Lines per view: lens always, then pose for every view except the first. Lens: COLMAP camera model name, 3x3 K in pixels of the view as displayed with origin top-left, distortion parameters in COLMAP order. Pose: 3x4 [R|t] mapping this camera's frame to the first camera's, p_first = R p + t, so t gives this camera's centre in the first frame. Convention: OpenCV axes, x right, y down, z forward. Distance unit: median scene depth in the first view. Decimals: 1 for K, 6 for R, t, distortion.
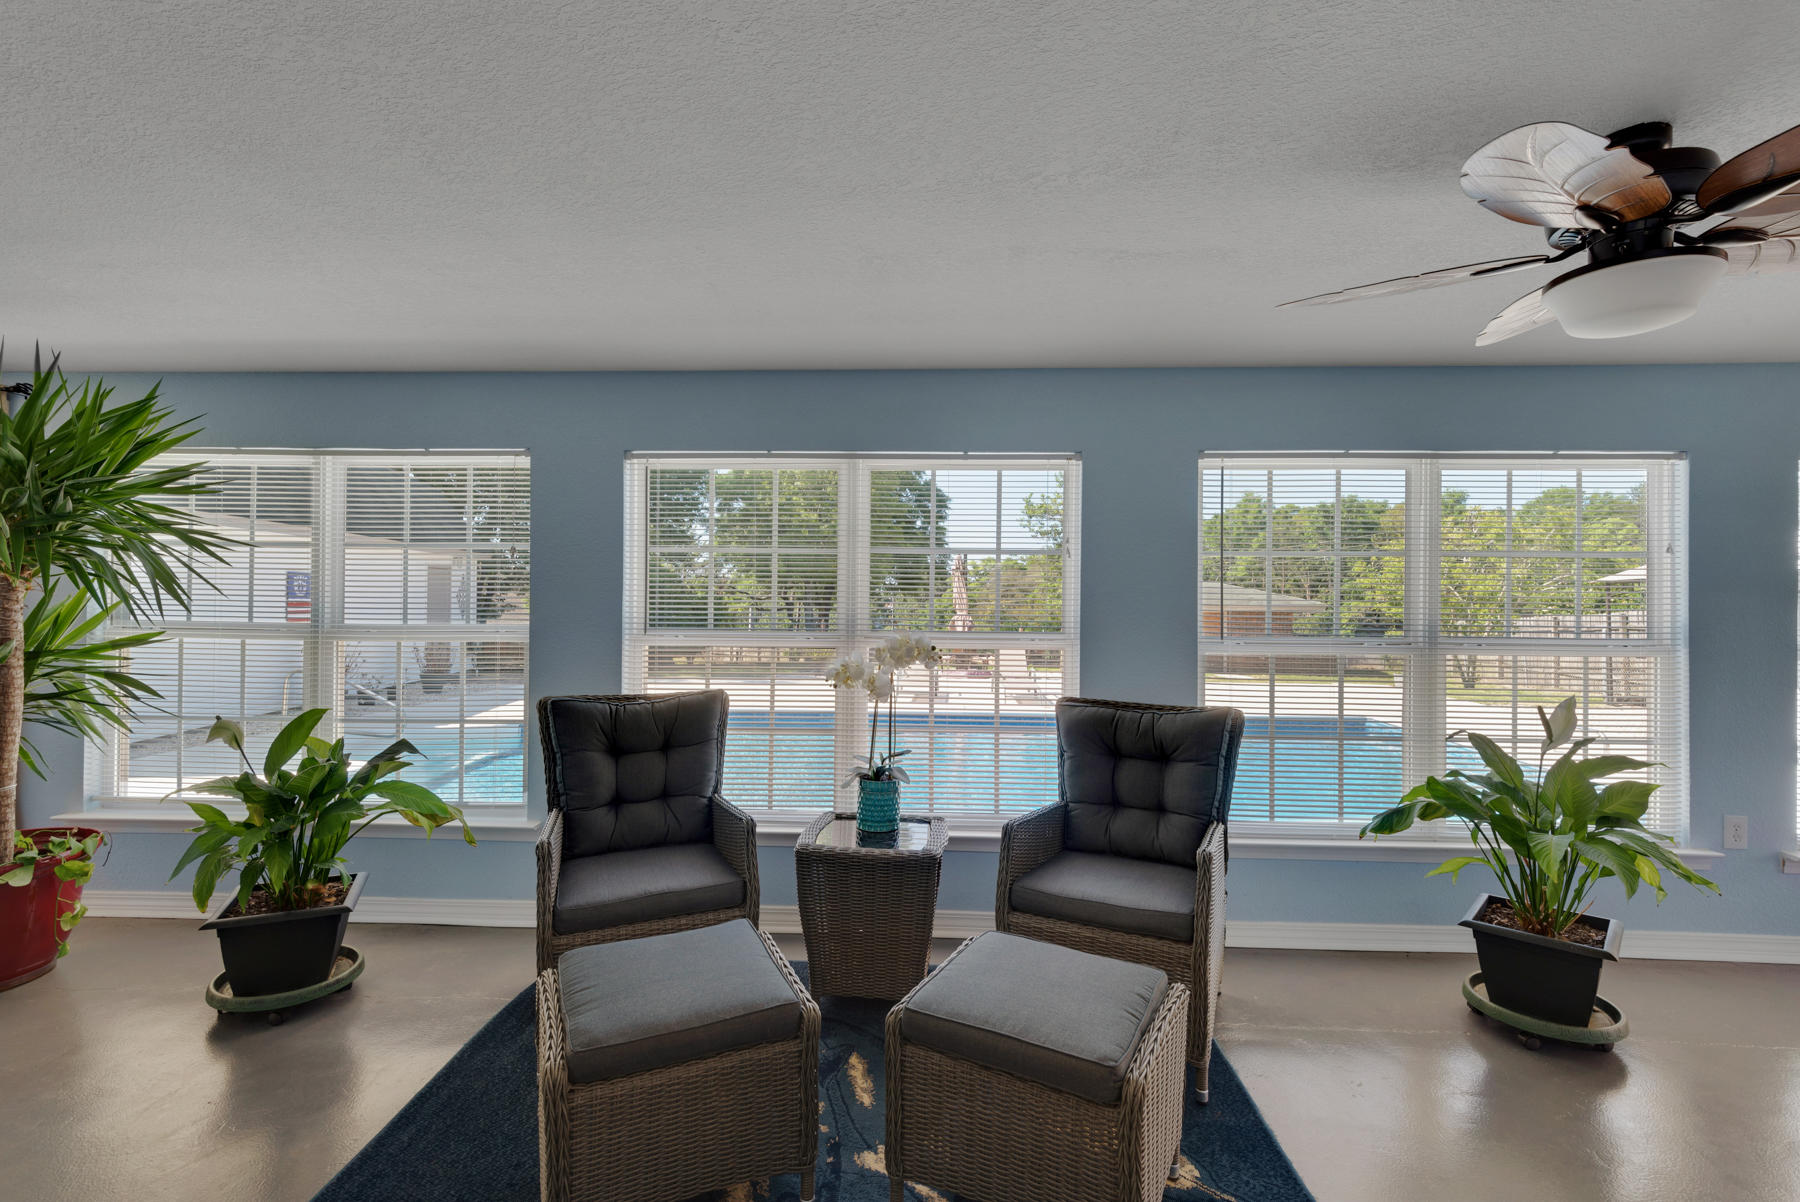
lens RADIAL K [[825.5, 0, 908.9], [0, 825.5, 592.8], [0, 0, 1]] dist [-0.000160, -0.000165]
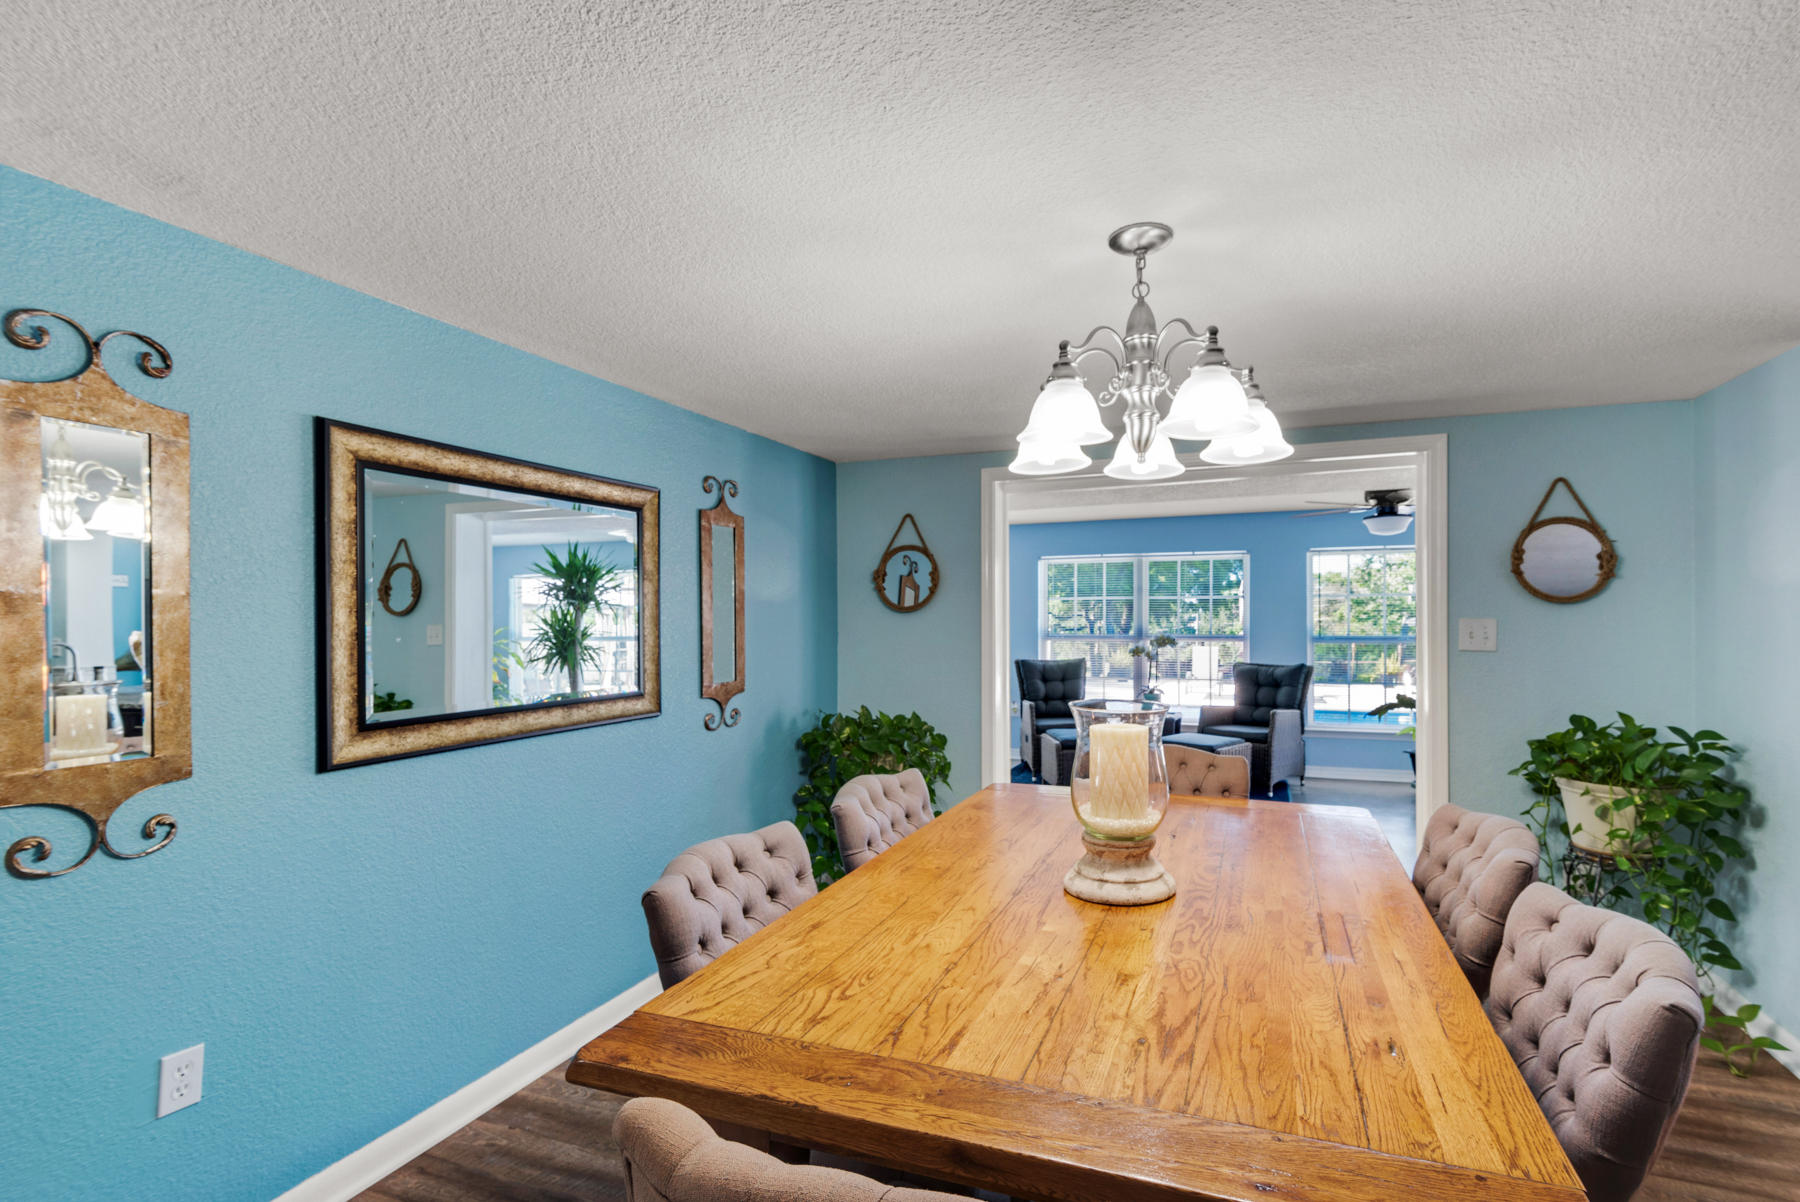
lens RADIAL K [[864.2, 0, 904.5], [0, 864.2, 612.9], [0, 0, 1]] dist [0.026815, -0.000212]
pose [[0.941258, -0.012845, -0.337443, 0.141226], [0.013756, 0.999905, 0.000309, -0.024027], [0.337407, -0.004932, 0.941346, -1.653736]]
